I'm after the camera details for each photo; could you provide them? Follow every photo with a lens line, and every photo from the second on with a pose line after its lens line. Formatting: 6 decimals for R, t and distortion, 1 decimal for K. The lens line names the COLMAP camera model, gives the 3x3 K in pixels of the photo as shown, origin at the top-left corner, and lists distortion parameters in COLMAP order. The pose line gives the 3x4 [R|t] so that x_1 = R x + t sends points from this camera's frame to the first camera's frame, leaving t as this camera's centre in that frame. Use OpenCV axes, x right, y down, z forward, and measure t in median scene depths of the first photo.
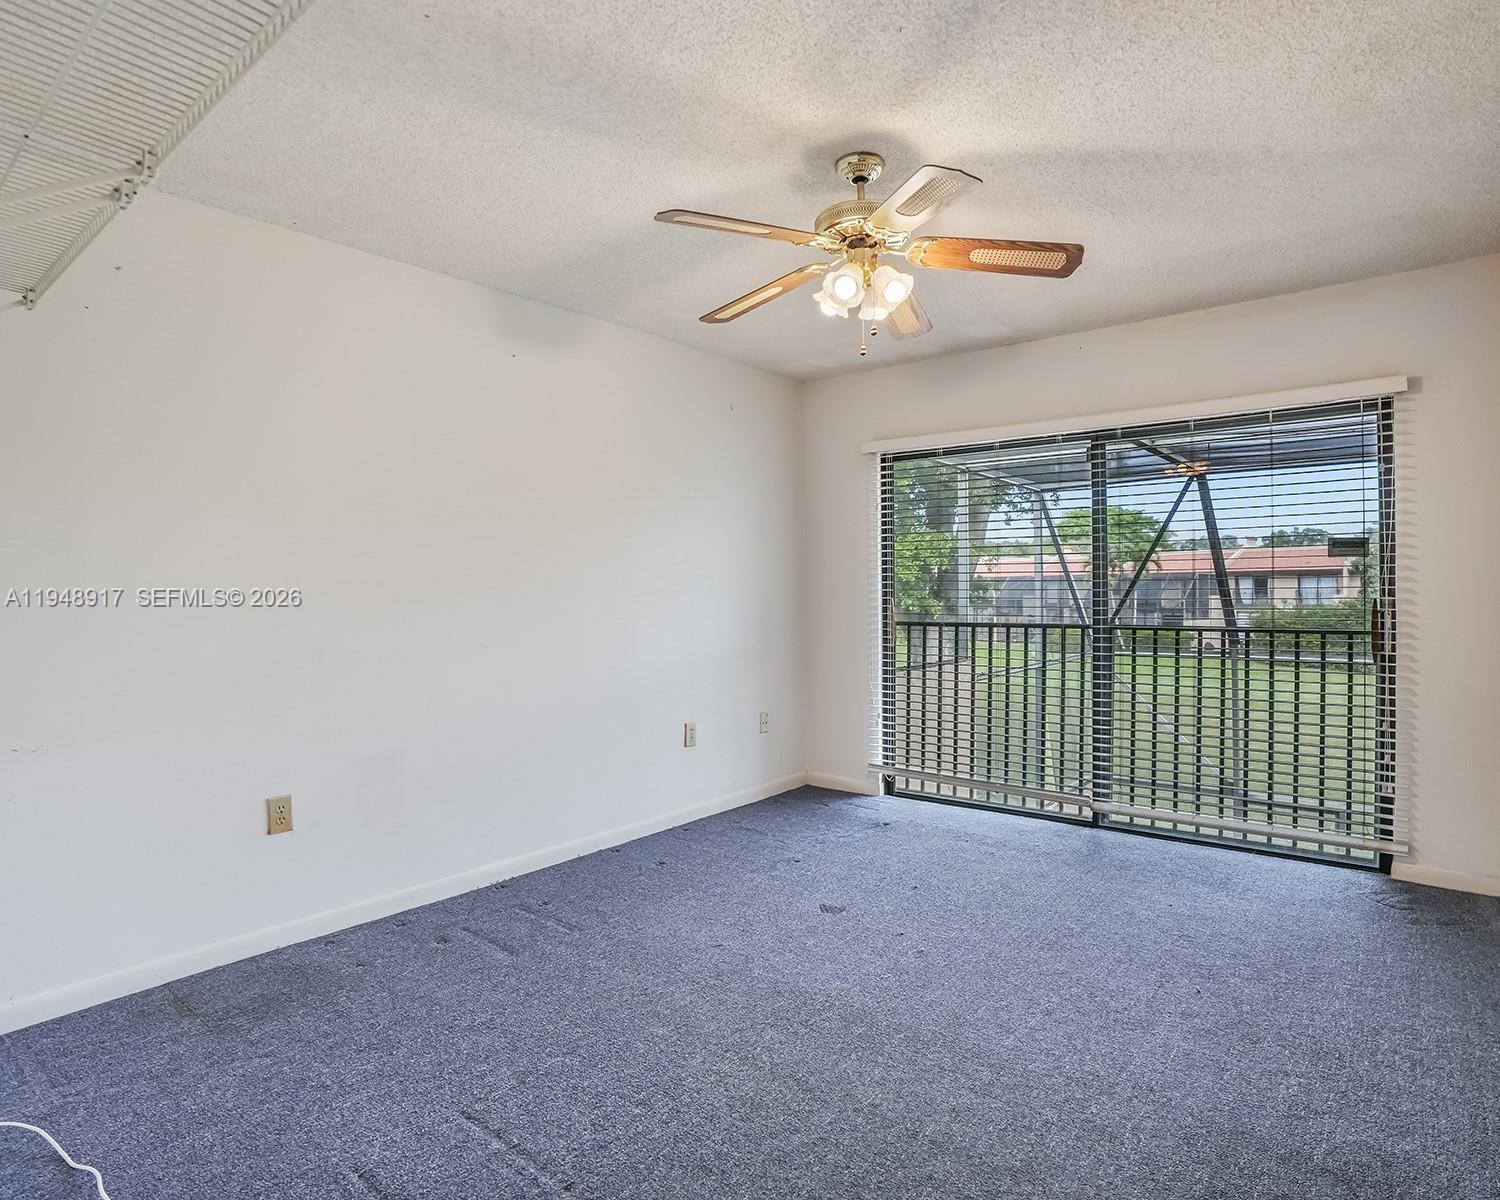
lens RADIAL K [[826.3, 0, 750.0], [0, 826.3, 600.0], [0, 0, 1]] dist [-0.002044, -0.000319]
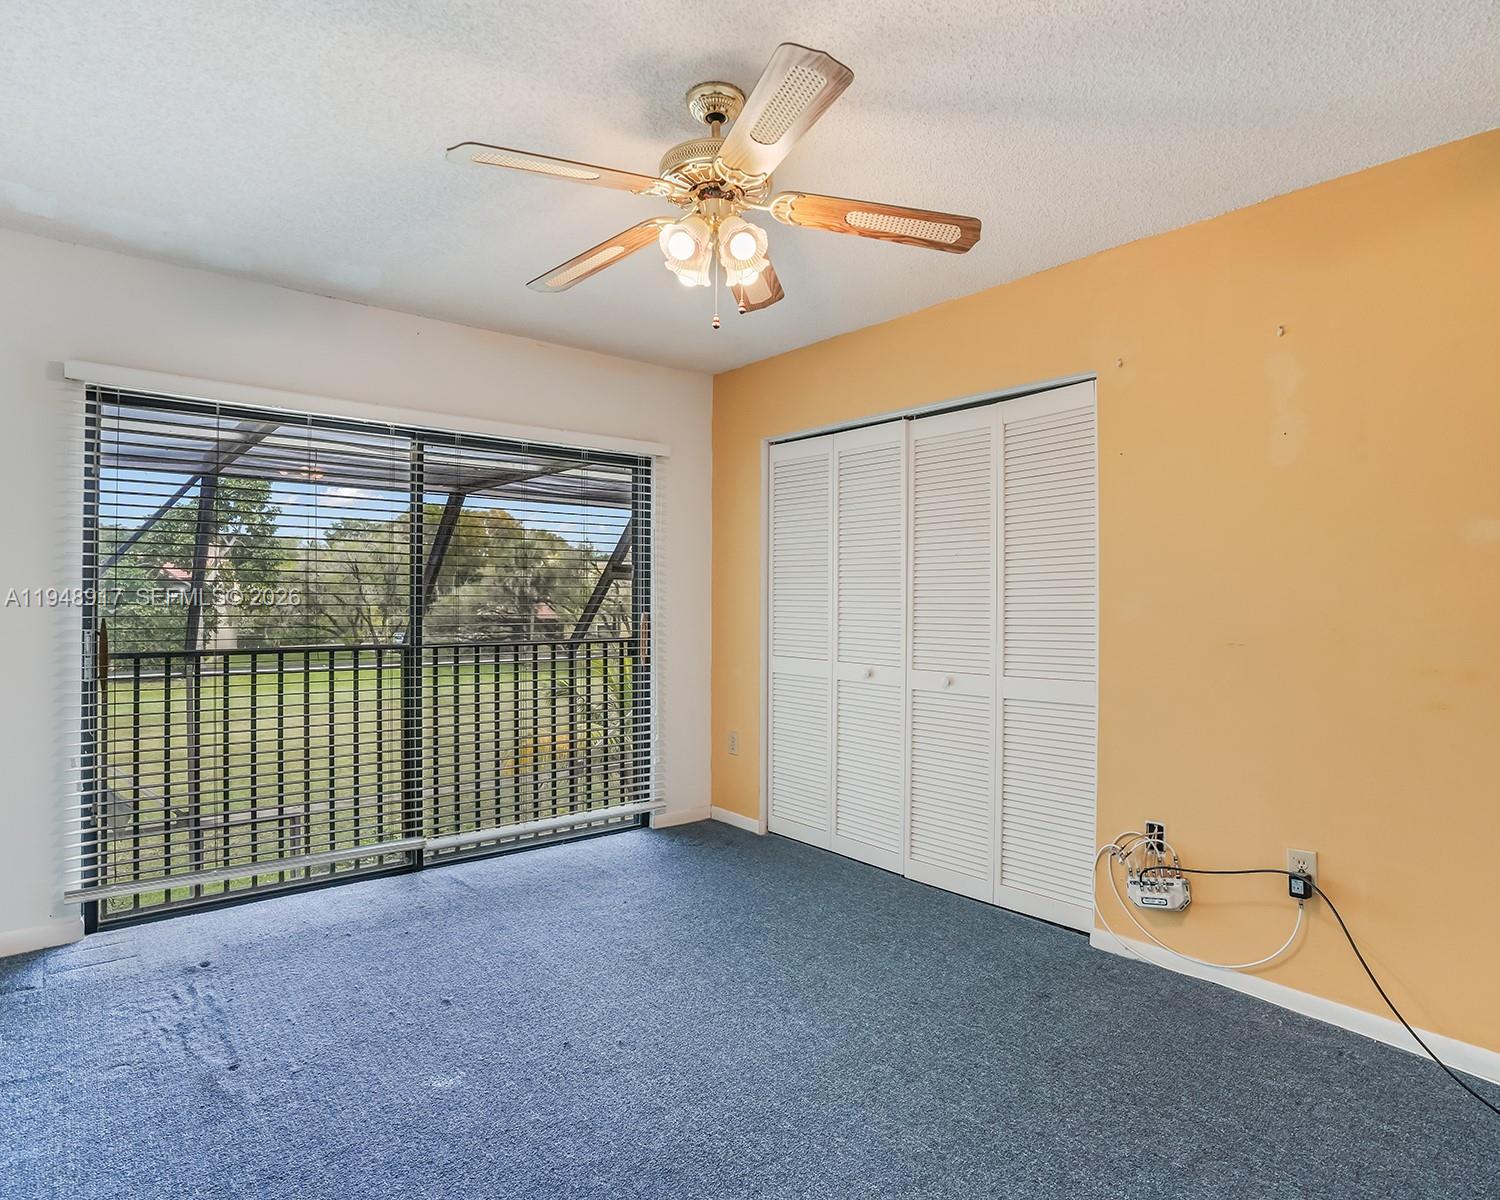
lens RADIAL K [[840.0, 0, 750.0], [0, 840.0, 600.0], [0, 0, 1]] dist [-0.003693, -0.000455]
pose [[0.248876, 0.008551, 0.968498, -0.421830], [0.006765, 0.999921, -0.010567, -0.006984], [-0.968512, 0.009182, 0.248799, 0.472960]]
